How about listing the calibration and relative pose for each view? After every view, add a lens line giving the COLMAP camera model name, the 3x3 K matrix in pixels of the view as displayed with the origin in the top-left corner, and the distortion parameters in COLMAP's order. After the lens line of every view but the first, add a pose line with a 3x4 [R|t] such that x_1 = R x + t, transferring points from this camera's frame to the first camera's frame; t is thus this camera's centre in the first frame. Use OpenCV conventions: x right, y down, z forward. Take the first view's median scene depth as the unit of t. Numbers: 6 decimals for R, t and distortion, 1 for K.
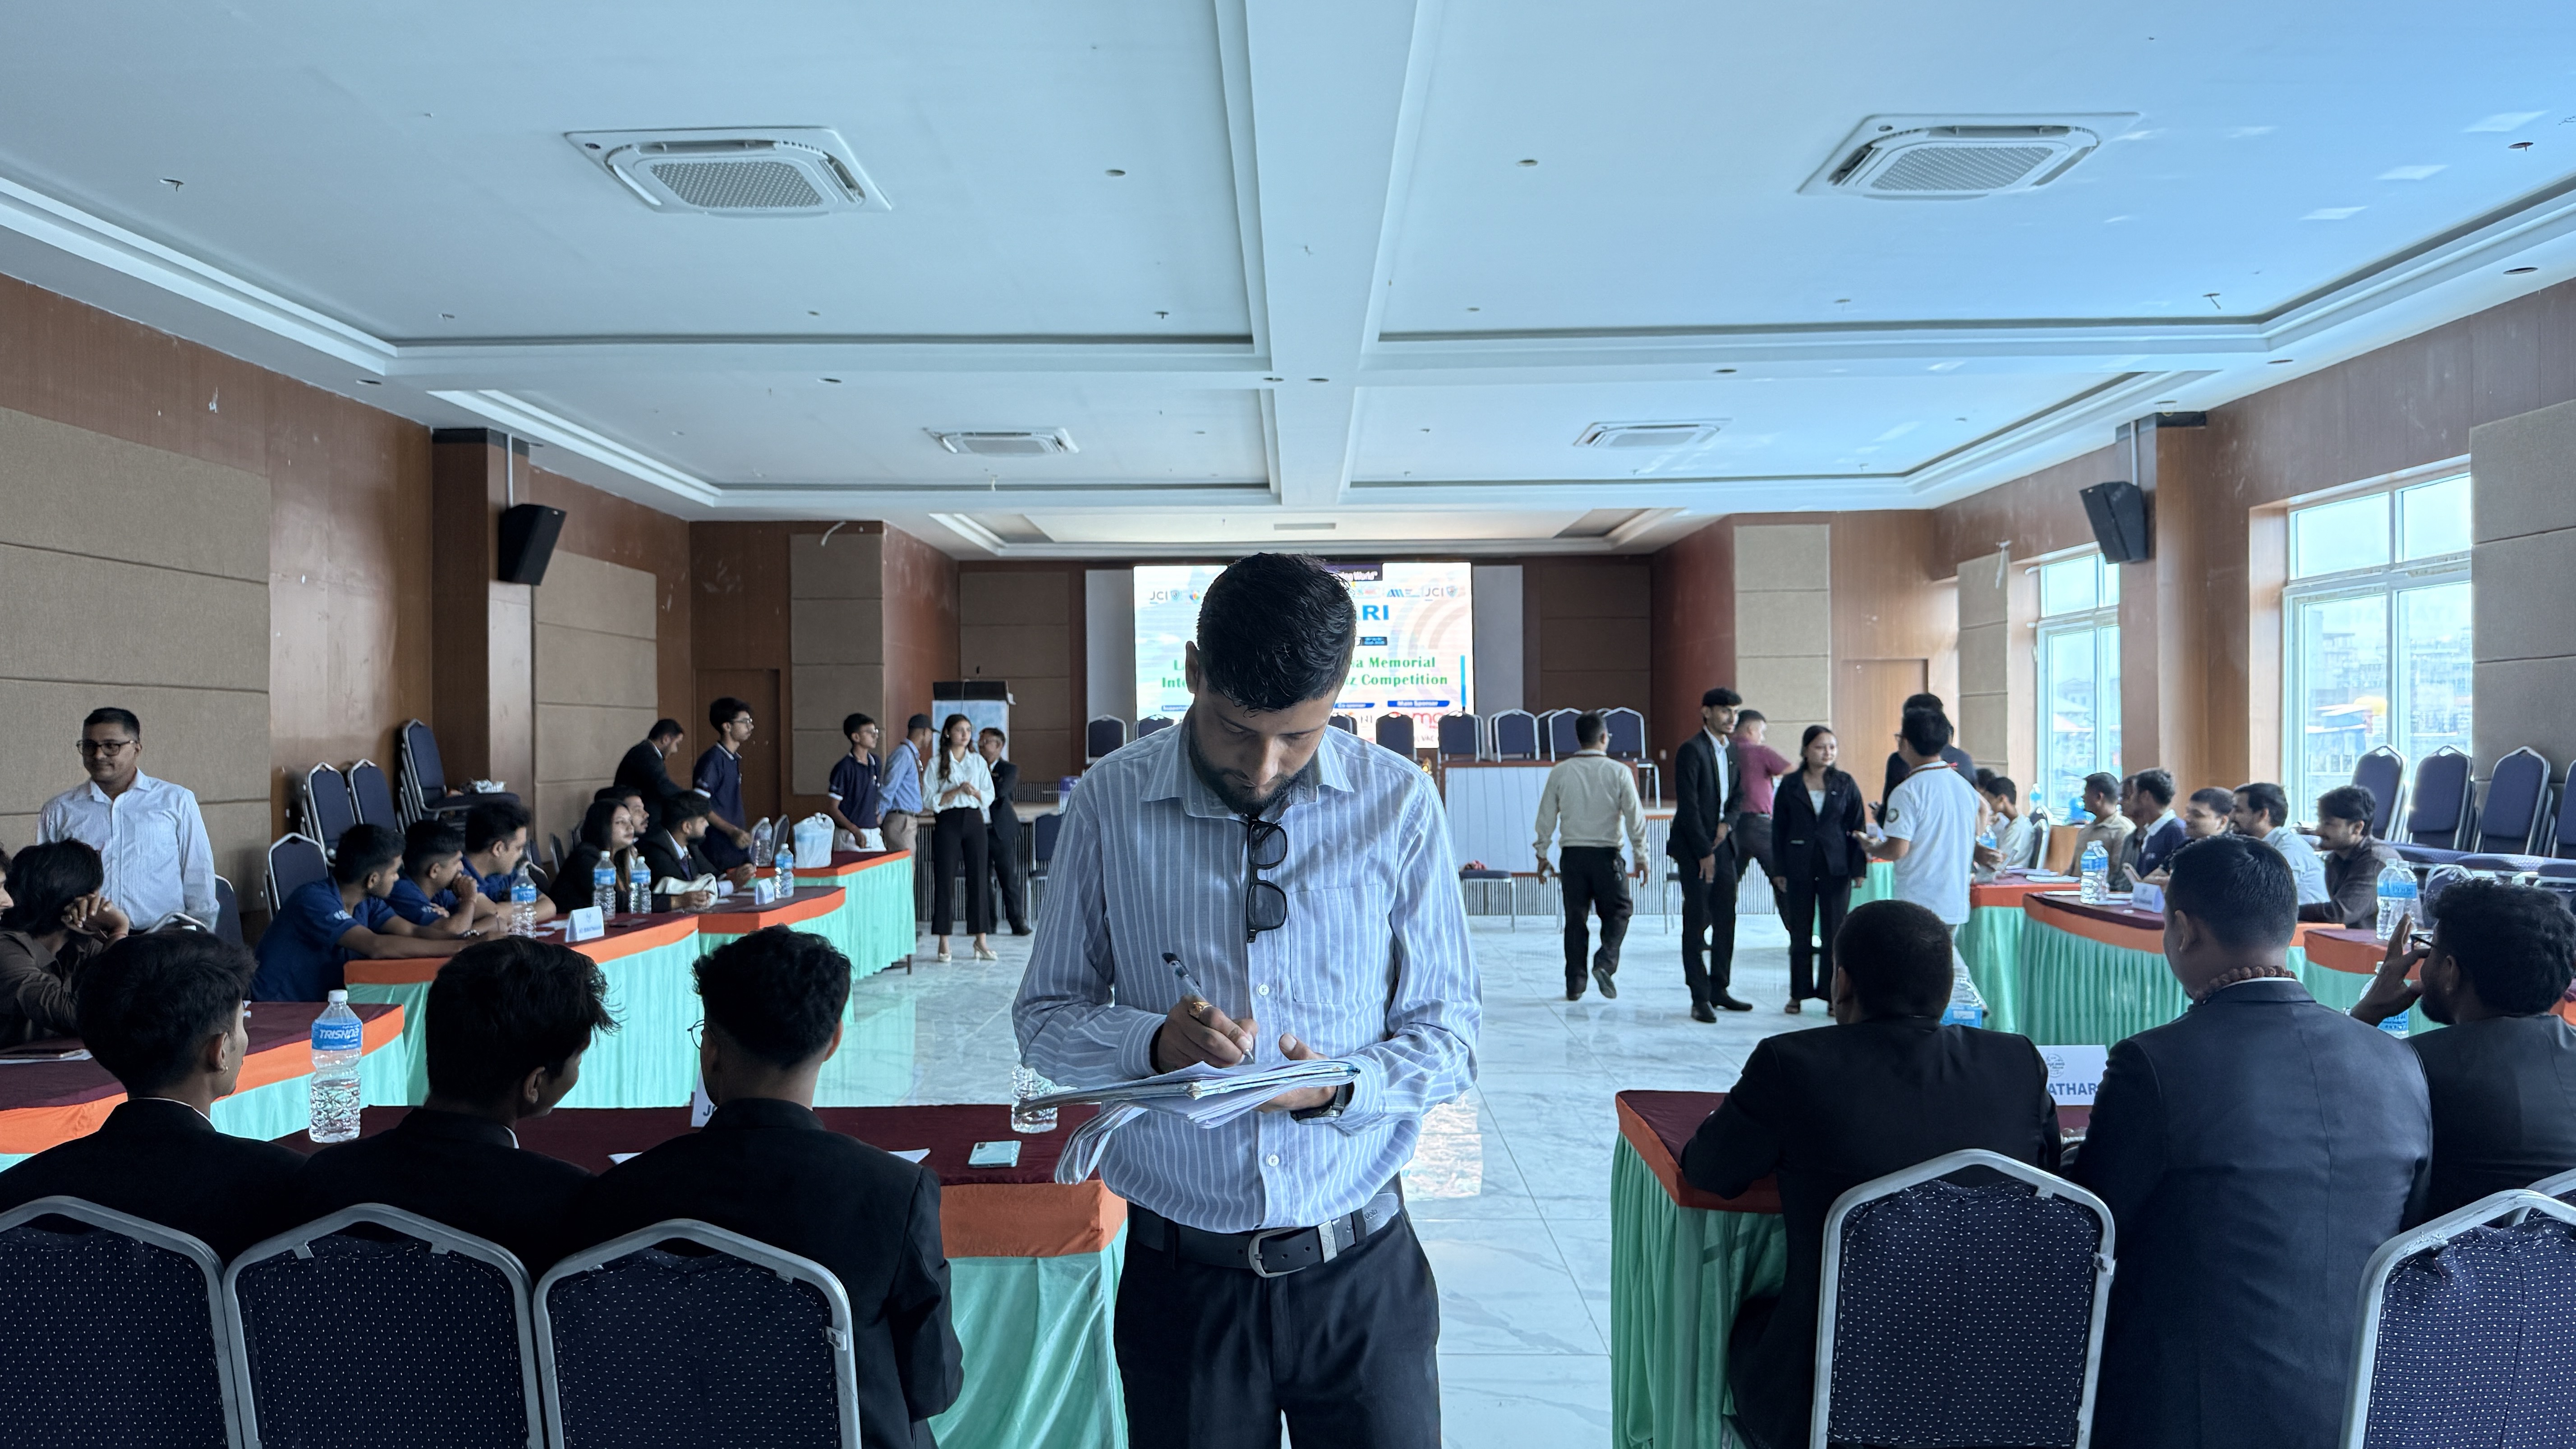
lens RADIAL K [[1826.0, 0, 1288.0], [0, 1826.0, 724.5], [0, 0, 1]] dist [0.146633, -0.293599]
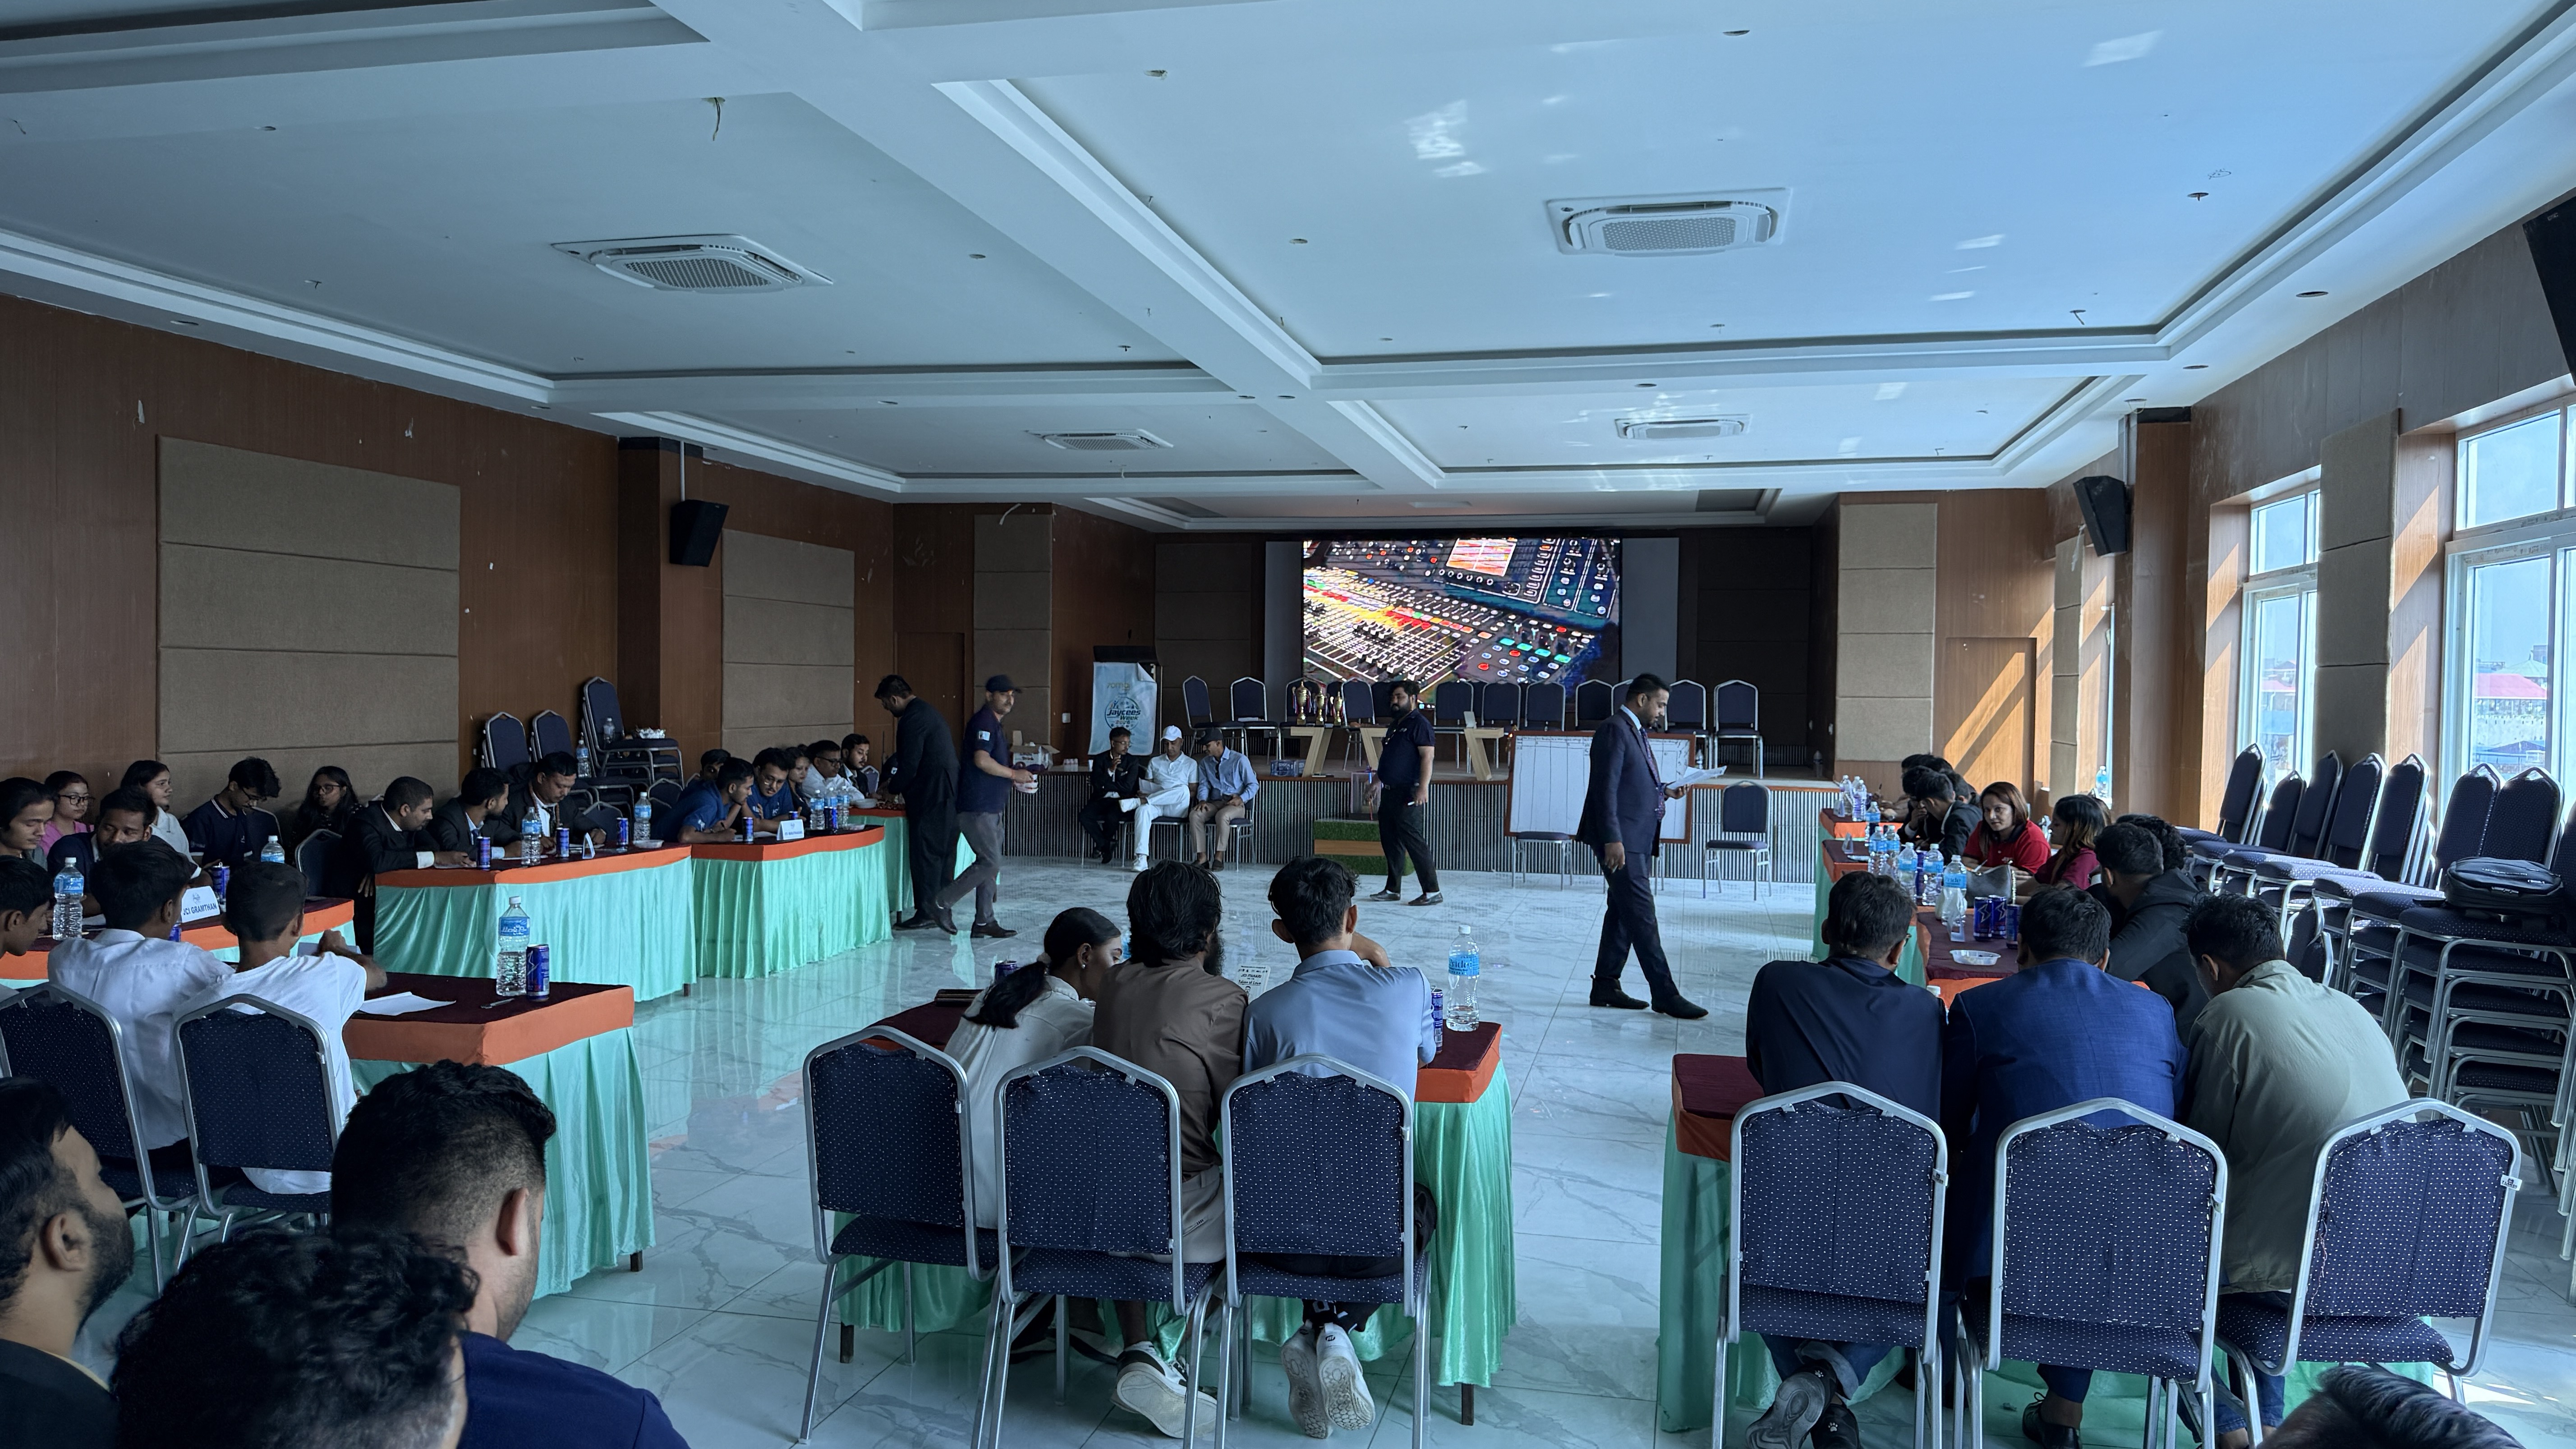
lens RADIAL K [[1826.0, 0, 1288.0], [0, 1826.0, 724.5], [0, 0, 1]] dist [0.146633, -0.293599]
pose [[0.978402, 0.024753, -0.205224, 0.199723], [-0.019079, 0.999380, 0.029583, -0.013375], [0.205829, -0.025028, 0.978268, -0.094460]]
